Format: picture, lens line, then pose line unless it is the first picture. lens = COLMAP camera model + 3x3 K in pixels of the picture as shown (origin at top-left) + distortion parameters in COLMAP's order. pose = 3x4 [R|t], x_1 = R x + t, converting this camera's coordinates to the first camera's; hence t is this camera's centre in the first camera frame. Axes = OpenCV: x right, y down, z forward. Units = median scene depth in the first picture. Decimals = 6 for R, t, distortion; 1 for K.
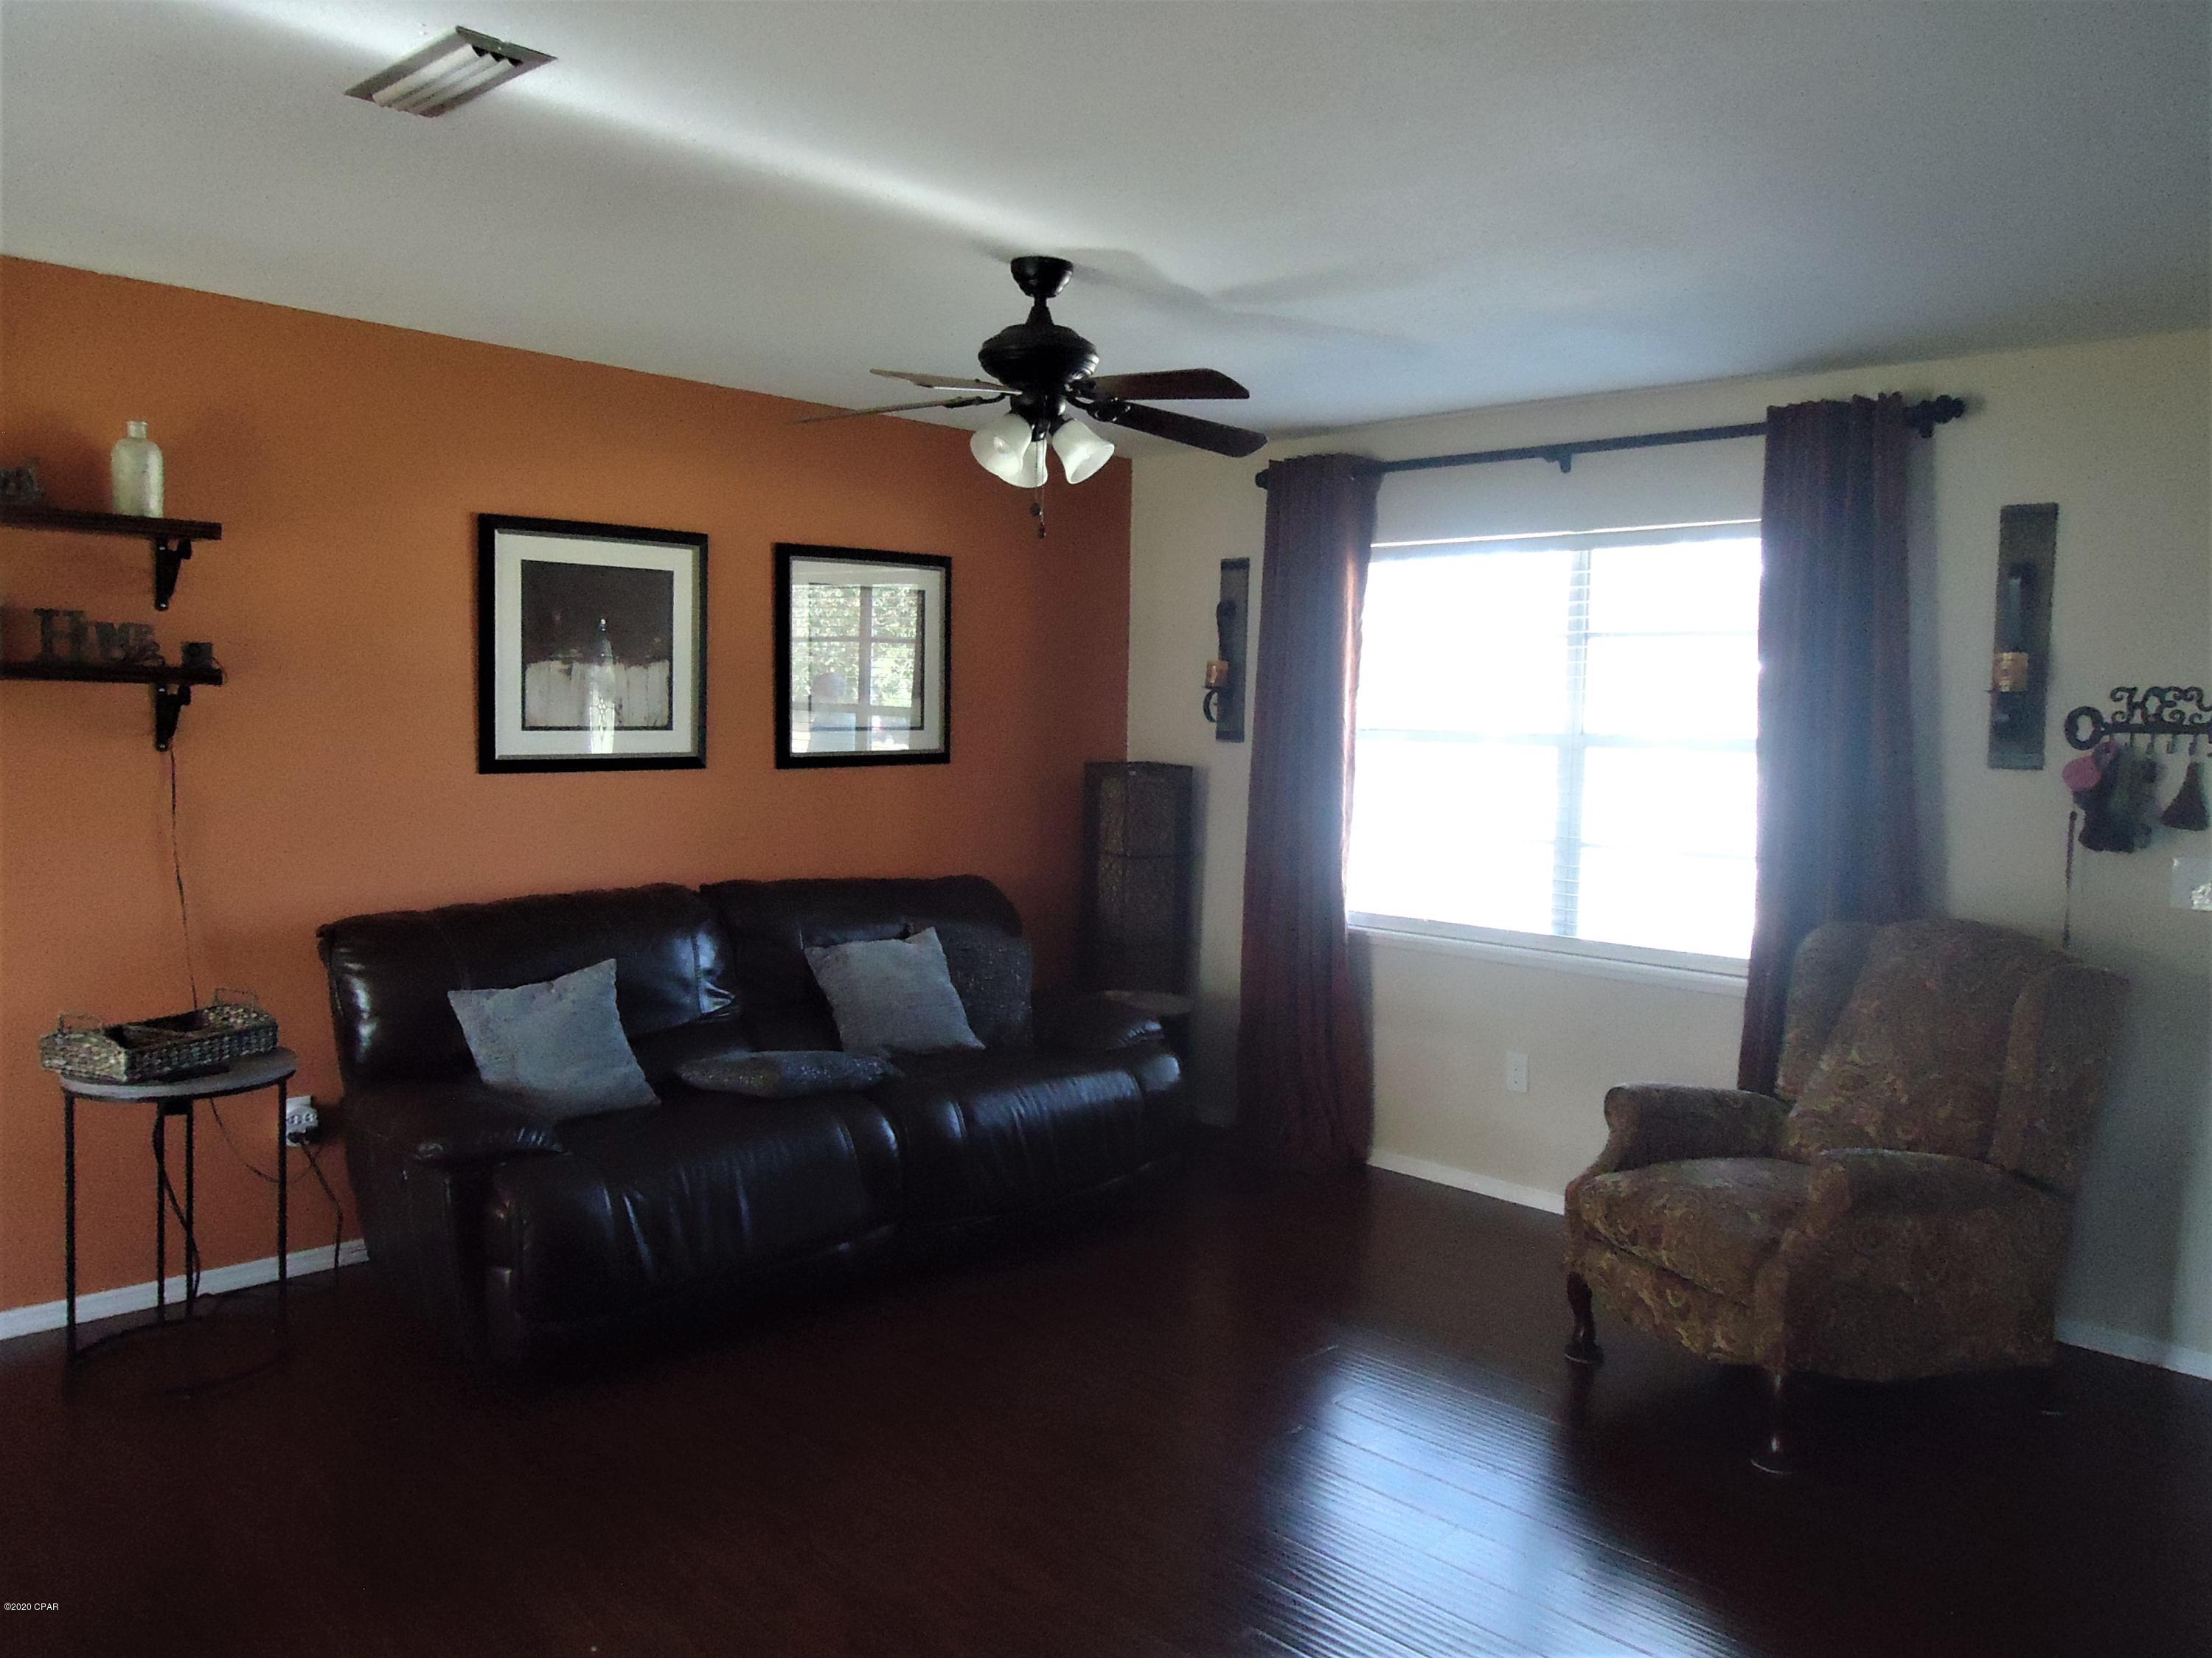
lens RADIAL K [[1704.1, 0, 1104.9], [0, 1704.1, 816.5], [0, 0, 1]] dist [-0.005484, -0.016164]
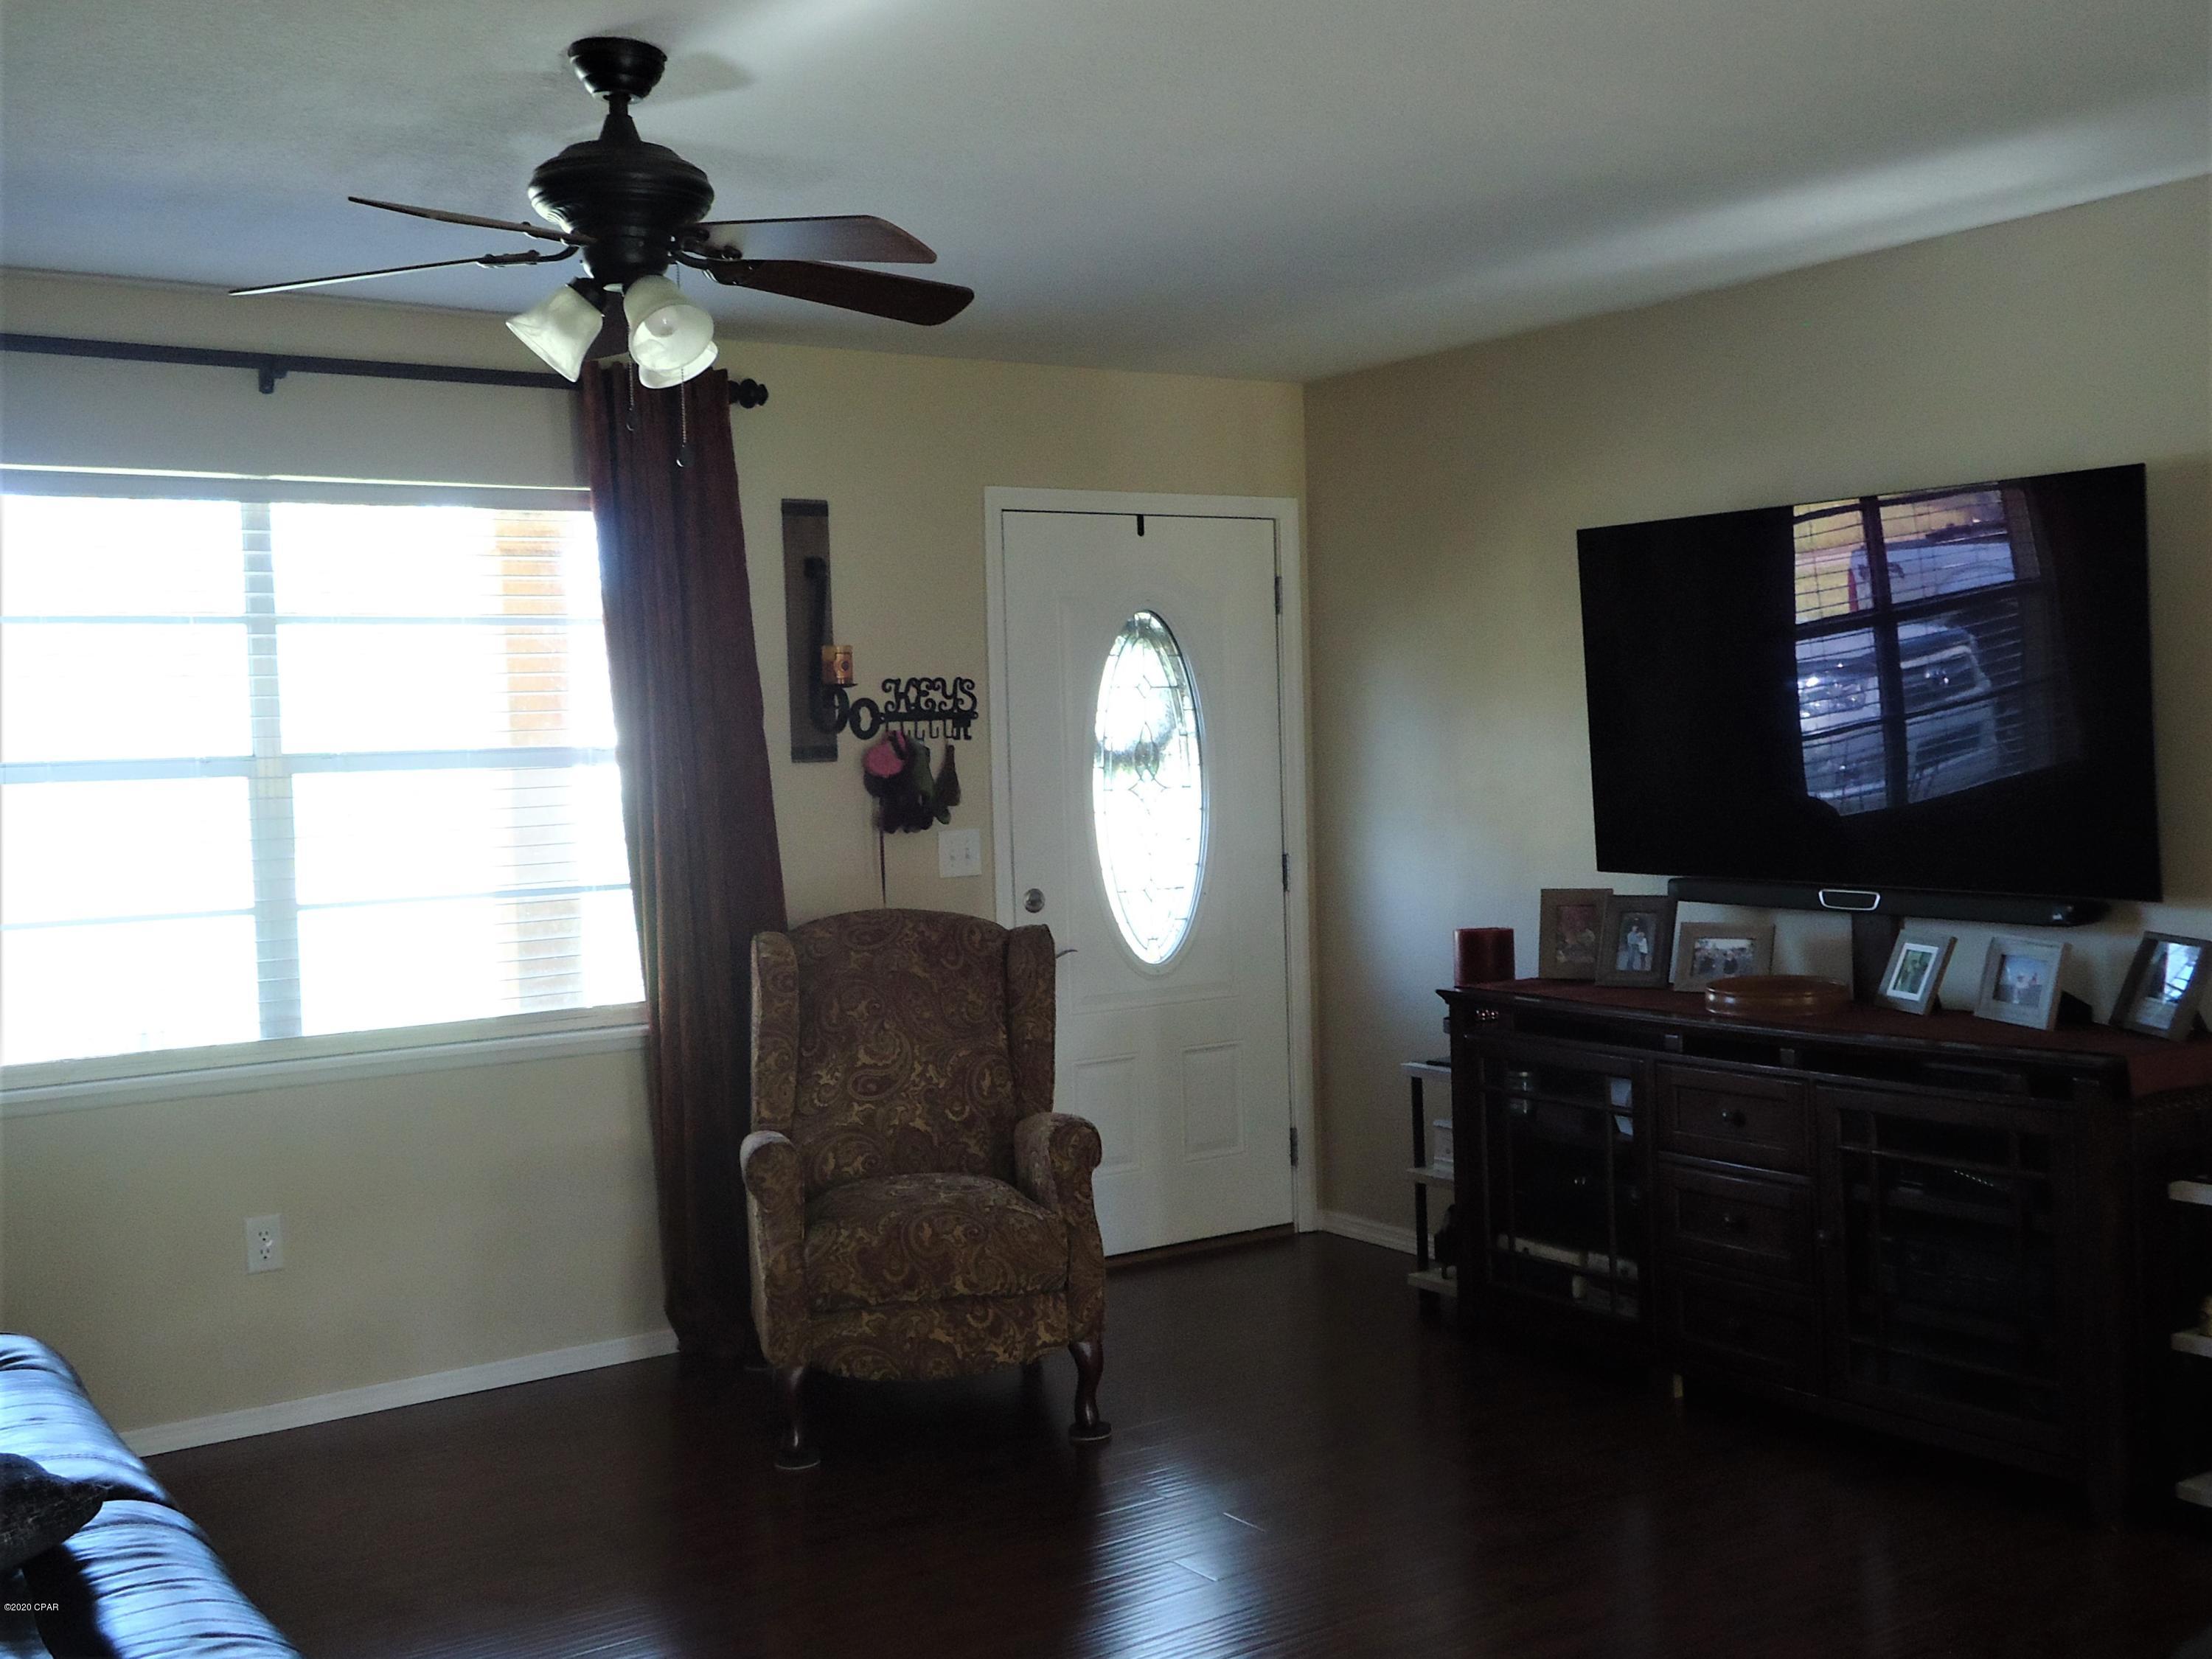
lens RADIAL K [[2418.3, 0, 1108.5], [0, 2418.3, 837.8], [0, 0, 1]] dist [0.113374, 0.000056]
pose [[0.157357, -0.075815, 0.984627, -0.895257], [0.094720, 0.993611, 0.061369, -0.057484], [-0.982989, 0.083607, 0.163533, 0.624884]]
